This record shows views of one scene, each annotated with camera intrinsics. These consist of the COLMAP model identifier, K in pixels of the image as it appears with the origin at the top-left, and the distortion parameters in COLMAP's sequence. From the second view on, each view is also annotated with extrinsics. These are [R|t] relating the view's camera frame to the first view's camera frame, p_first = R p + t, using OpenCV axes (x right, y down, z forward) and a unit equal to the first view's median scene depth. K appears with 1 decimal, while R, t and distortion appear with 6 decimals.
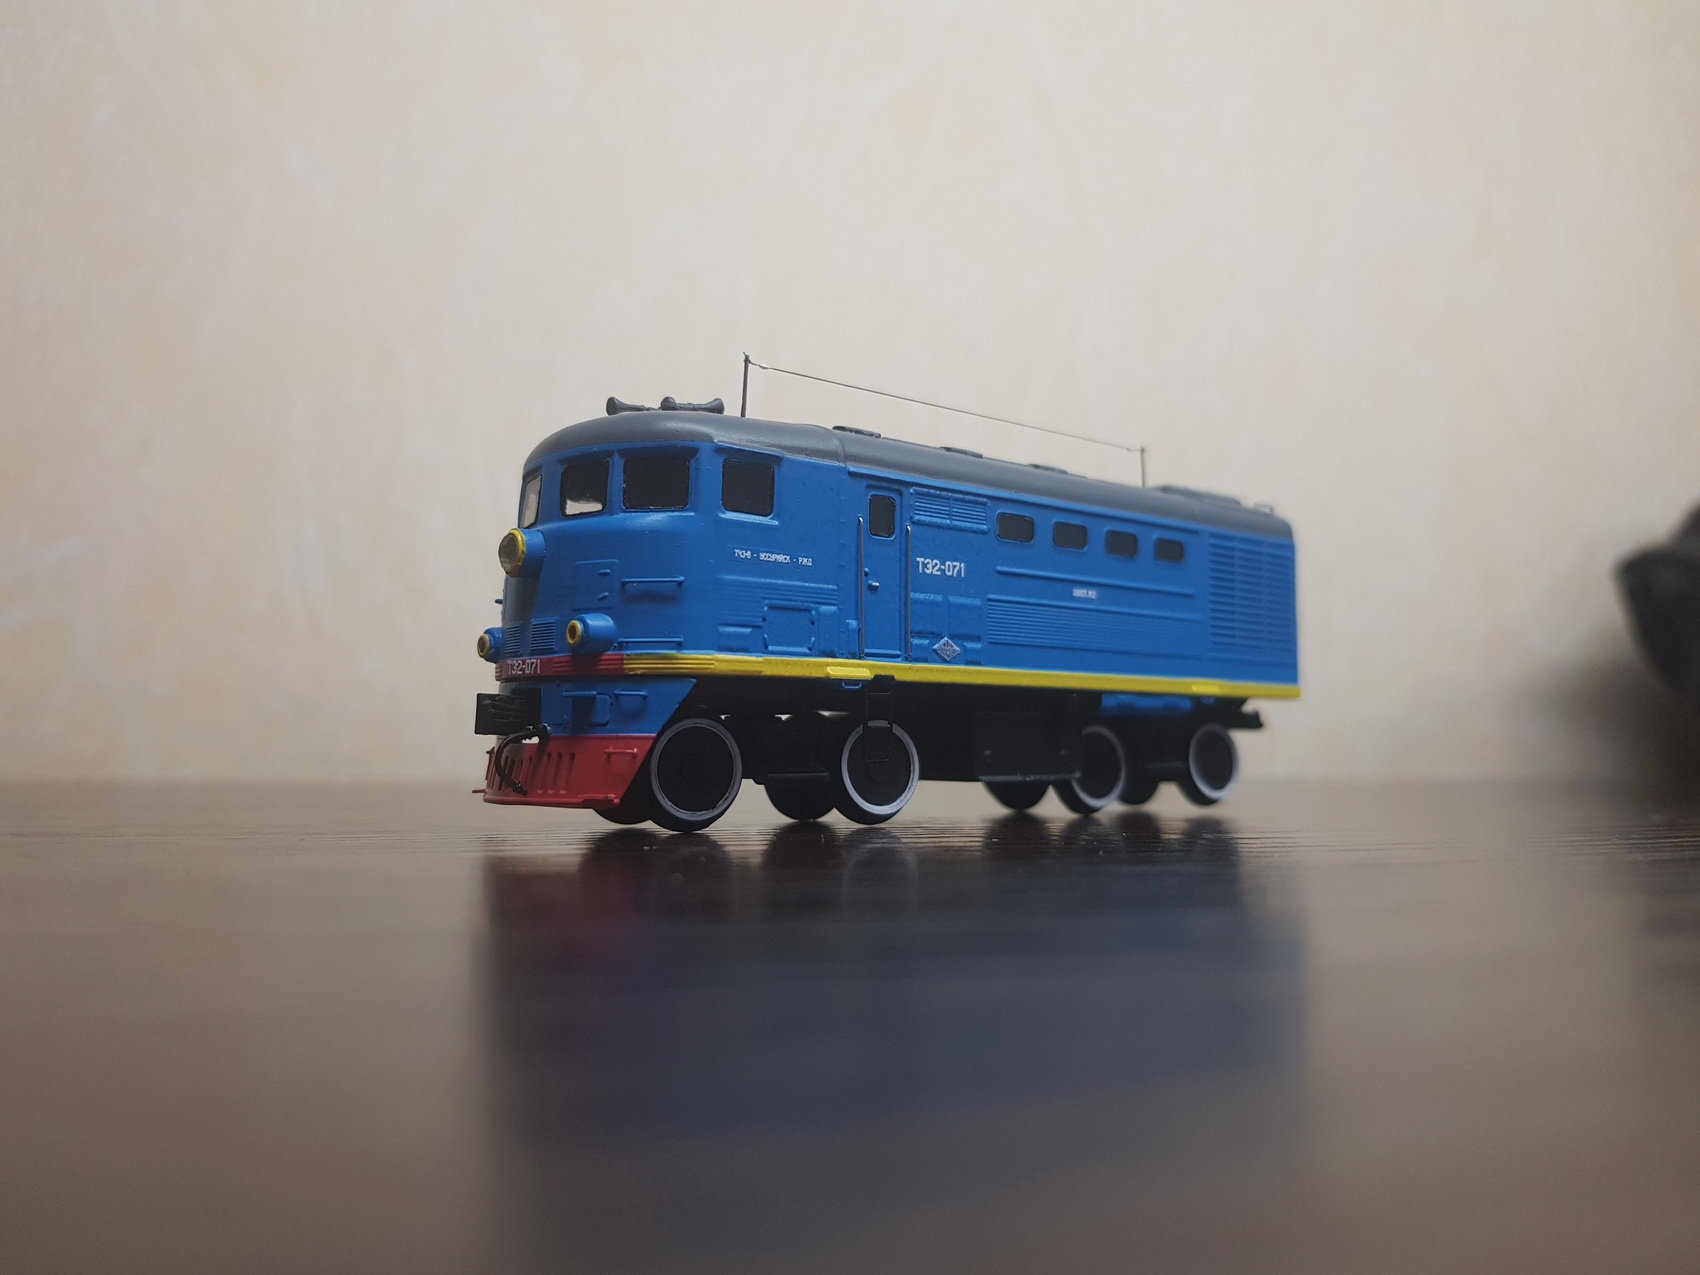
lens RADIAL K [[1422.4, 0, 848.9], [0, 1422.4, 611.8], [0, 0, 1]] dist [0.013954, -0.000057]
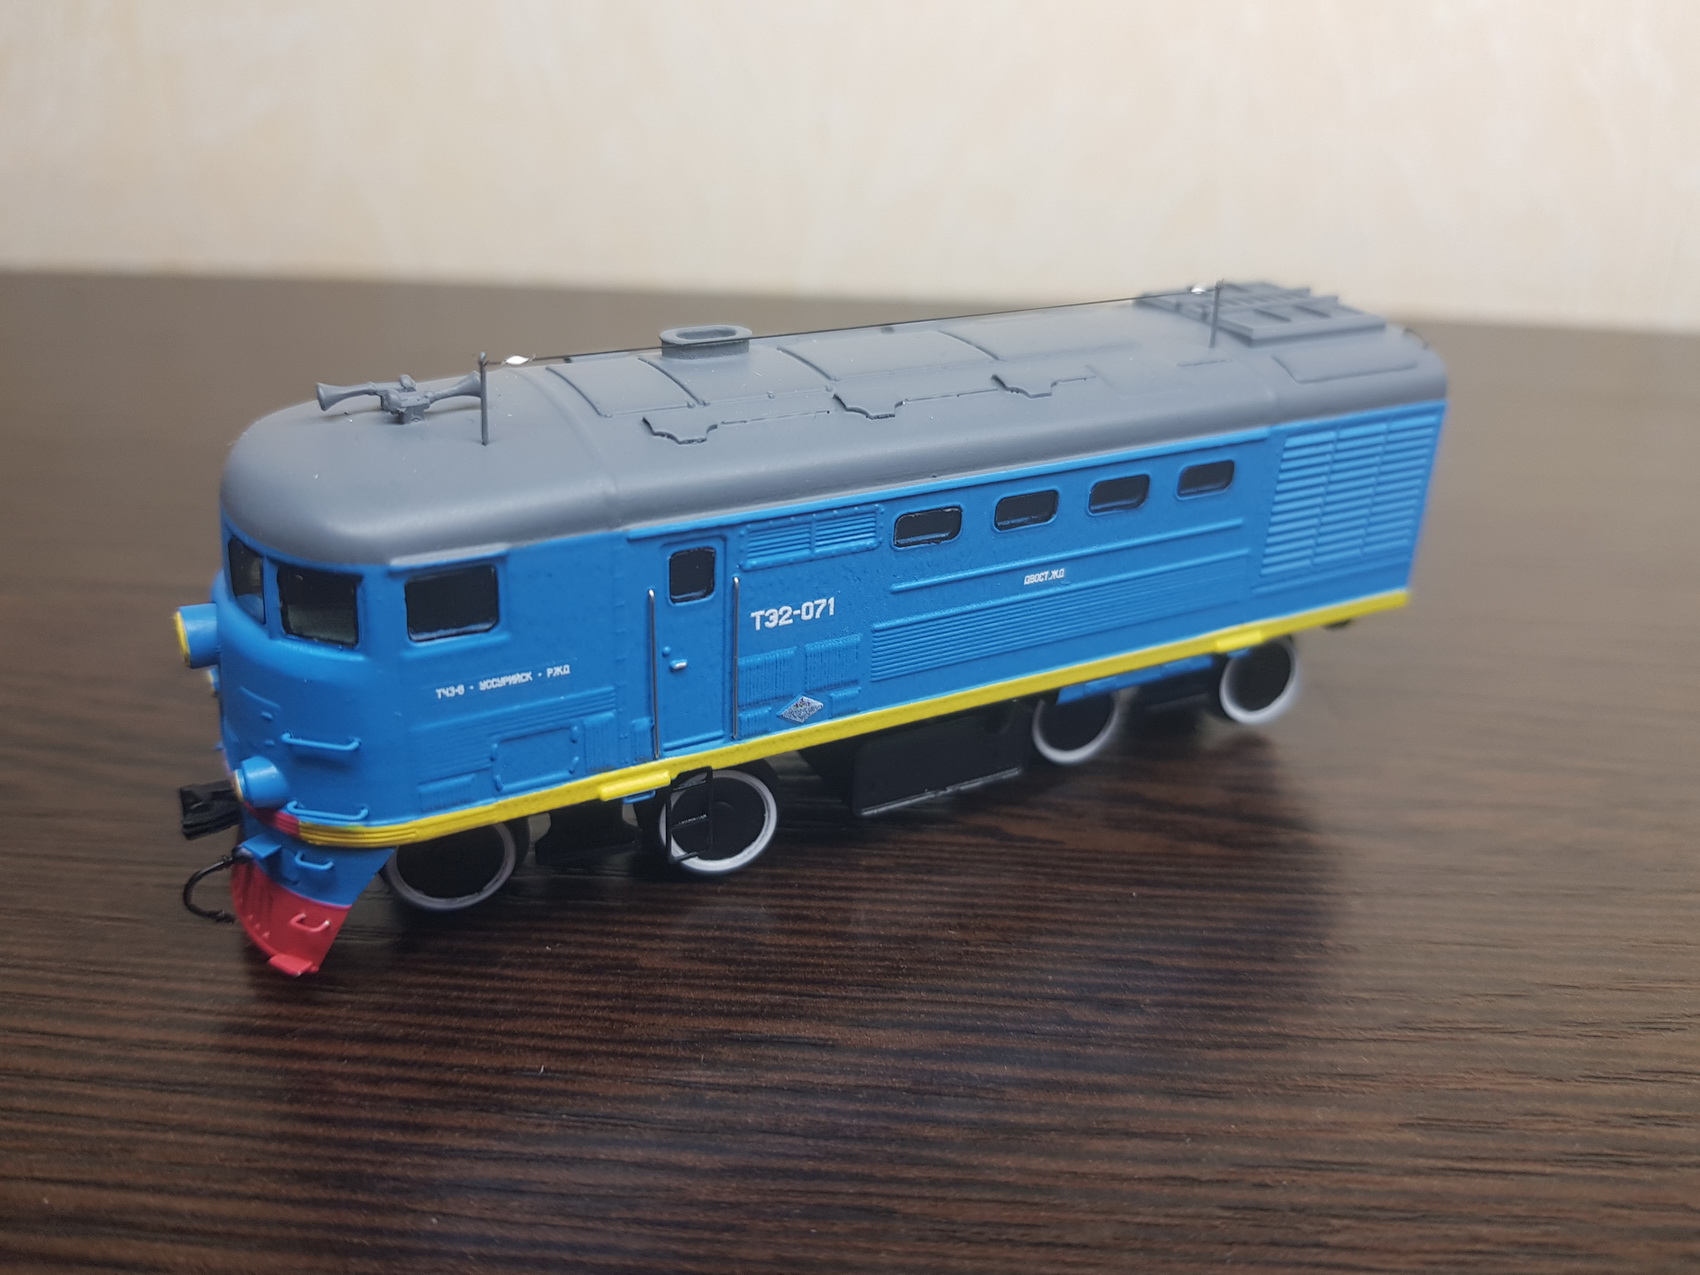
lens RADIAL K [[1422.4, 0, 848.9], [0, 1422.4, 611.8], [0, 0, 1]] dist [0.013954, -0.000057]
pose [[0.973944, 0.127236, -0.187735, 0.238780], [-0.018199, 0.868974, 0.494523, -0.409415], [0.226058, -0.478220, 0.848648, 0.405288]]
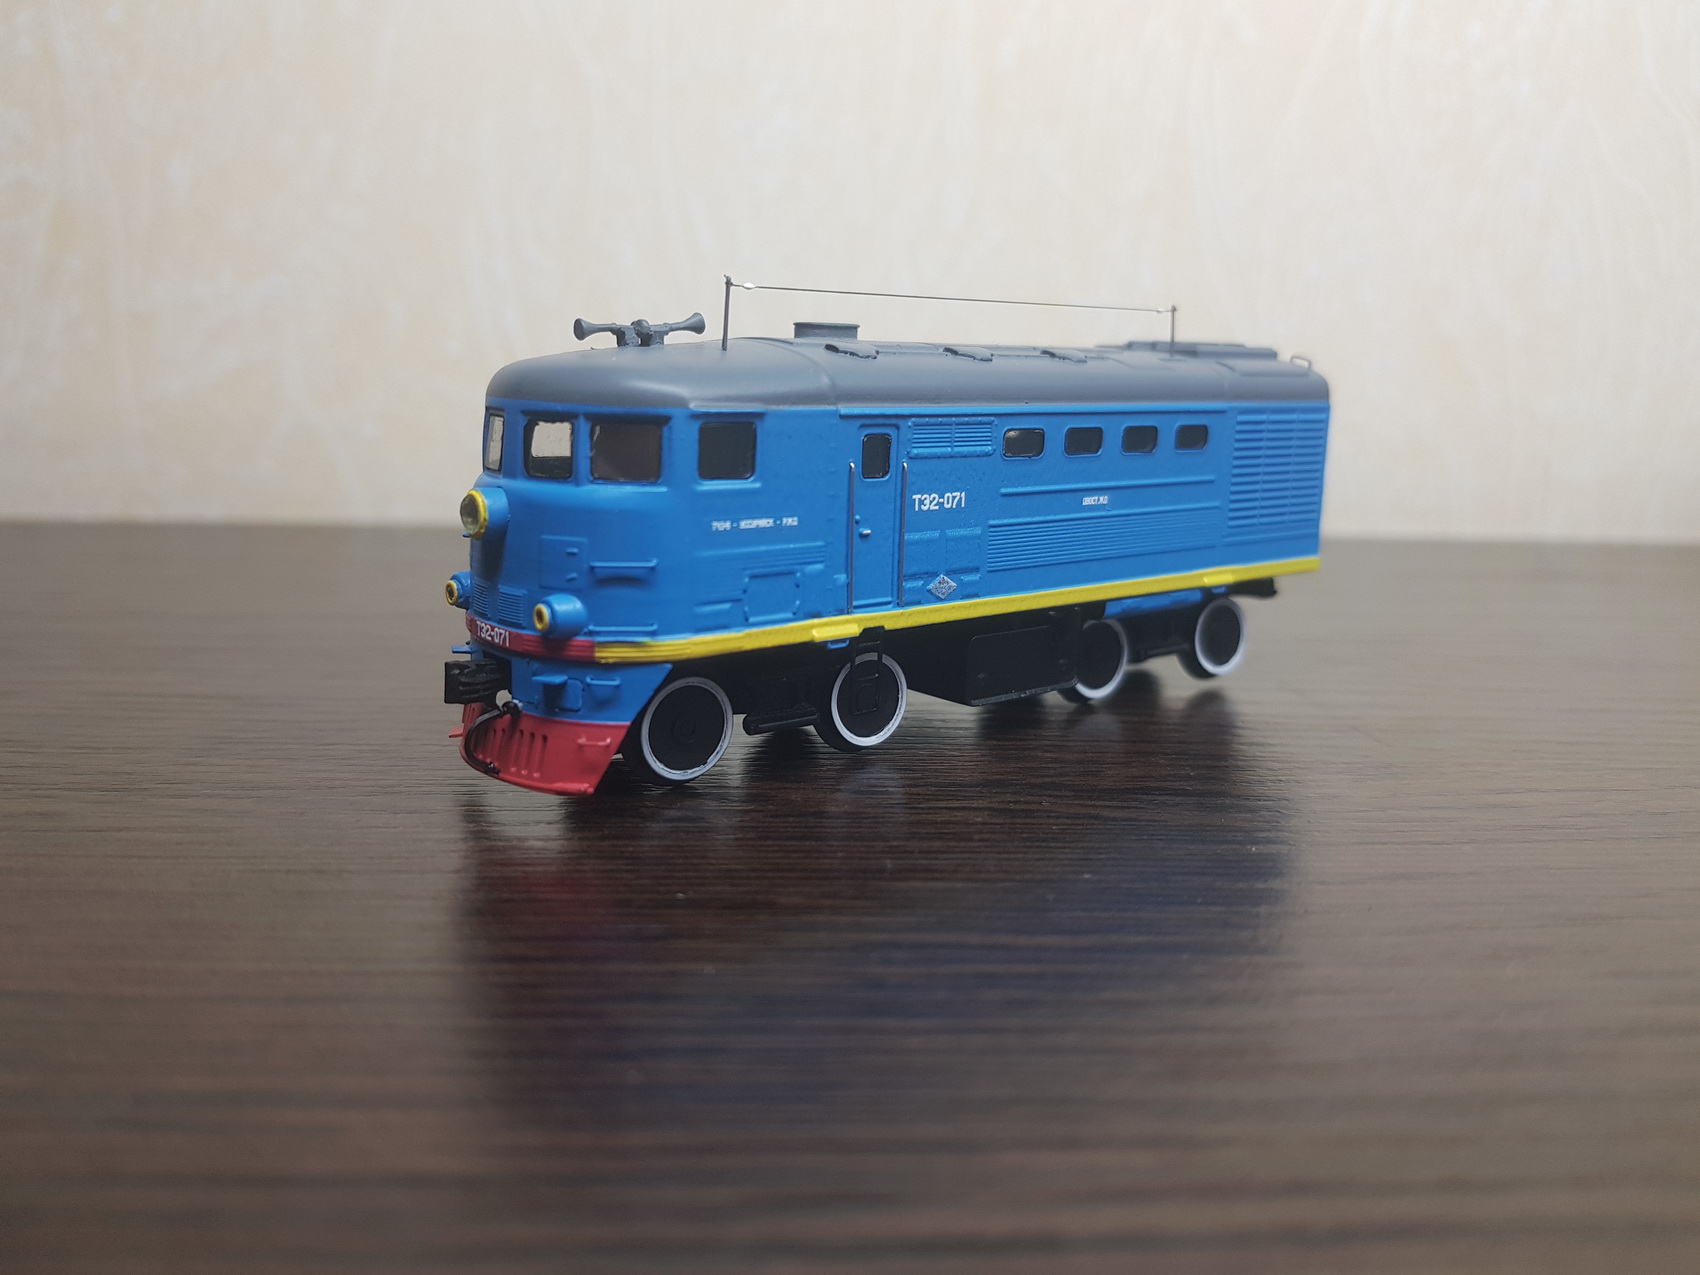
lens RADIAL K [[1431.4, 0, 850.0], [0, 1431.4, 637.5], [0, 0, 1]] dist [0.002049, 0.000163]
pose [[0.999632, 0.024732, -0.011182, 0.019844], [-0.020647, 0.960303, 0.278192, -0.213325], [0.017619, -0.277859, 0.960460, 0.078541]]
